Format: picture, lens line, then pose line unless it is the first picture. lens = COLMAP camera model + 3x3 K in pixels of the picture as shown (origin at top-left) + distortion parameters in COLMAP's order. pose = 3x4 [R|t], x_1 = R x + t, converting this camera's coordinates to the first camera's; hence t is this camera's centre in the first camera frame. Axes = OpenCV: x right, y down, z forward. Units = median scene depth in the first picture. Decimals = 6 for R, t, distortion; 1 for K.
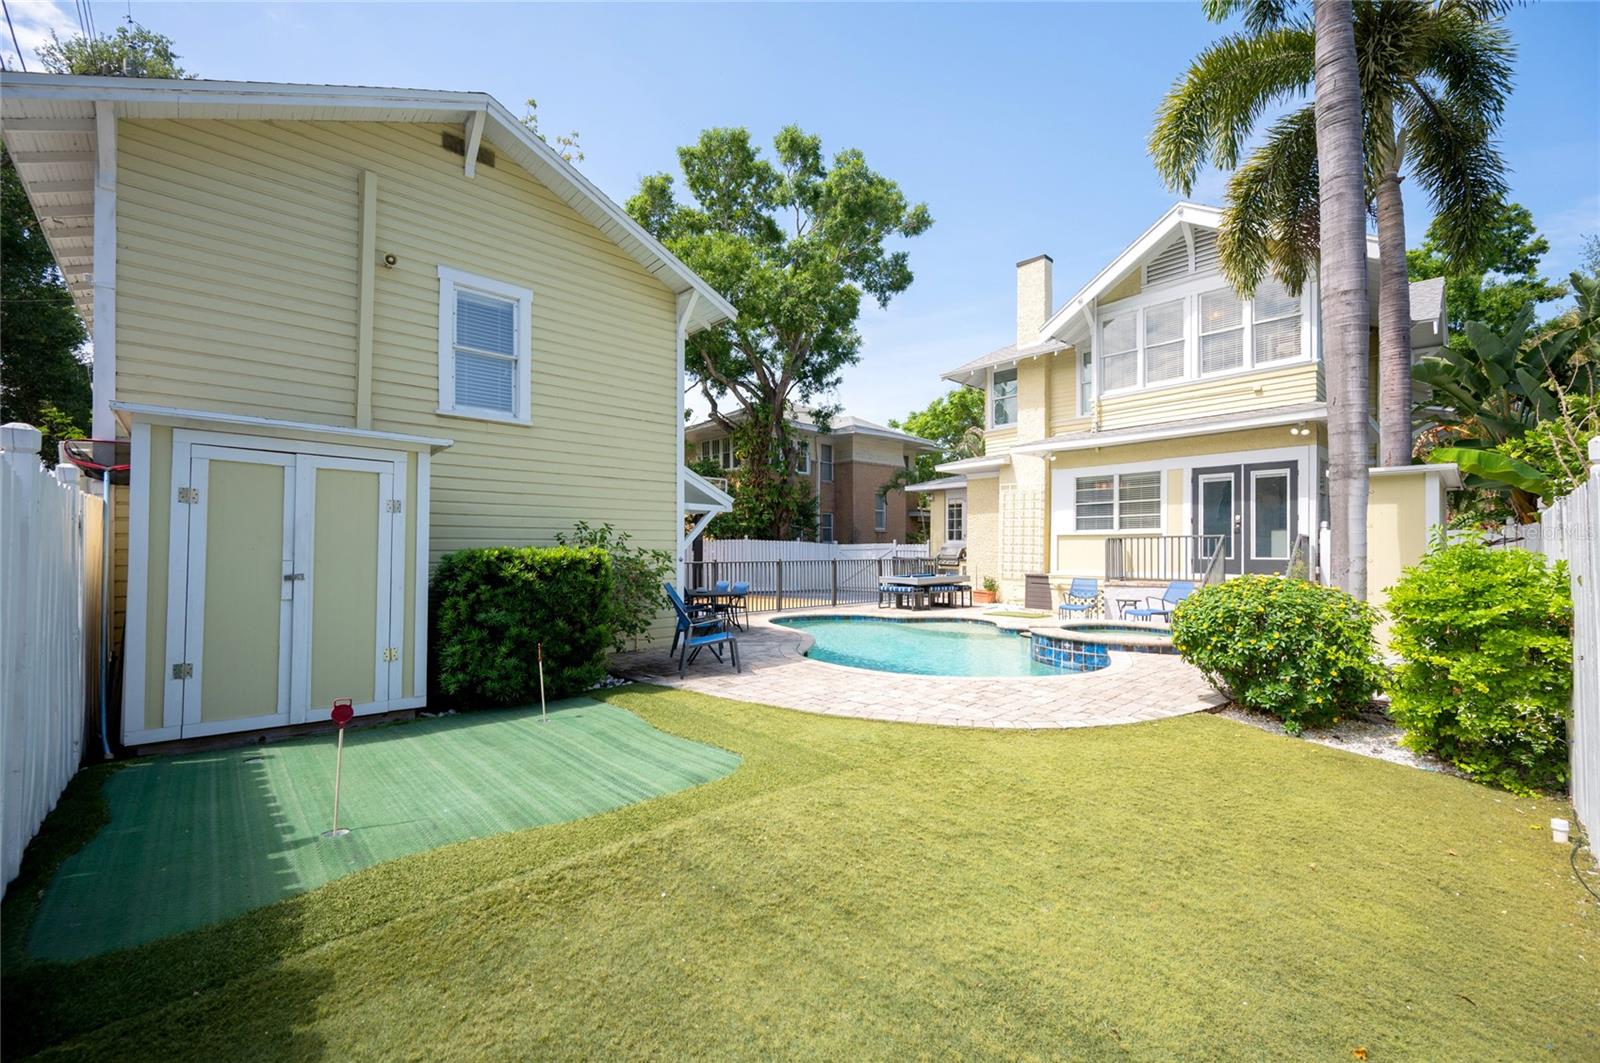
lens RADIAL K [[643.6, 0, 826.1], [0, 643.6, 522.0], [0, 0, 1]] dist [0.001539, -0.000177]
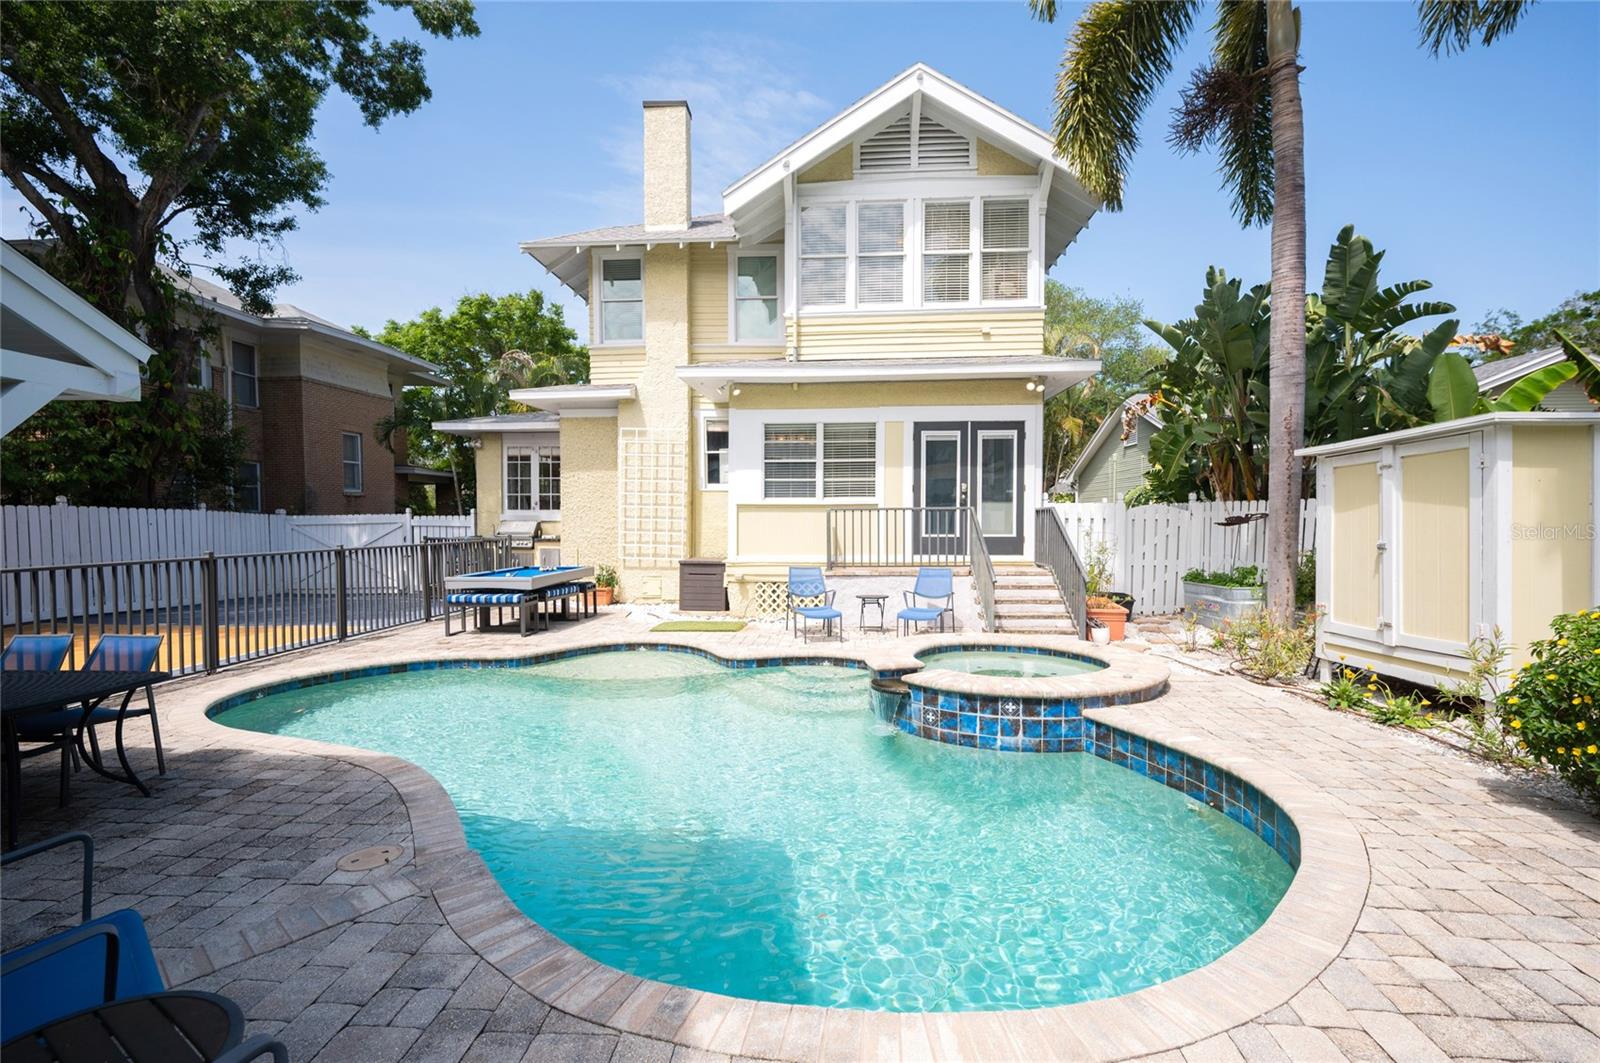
lens RADIAL K [[691.3, 0, 800.0], [0, 691.3, 531.5], [0, 0, 1]] dist [0.001297, 0.000061]
pose [[0.747894, -0.013671, 0.663677, -0.072936], [-0.026405, 0.998384, 0.050322, 0.008546], [-0.663293, -0.055160, 0.746325, 0.340601]]
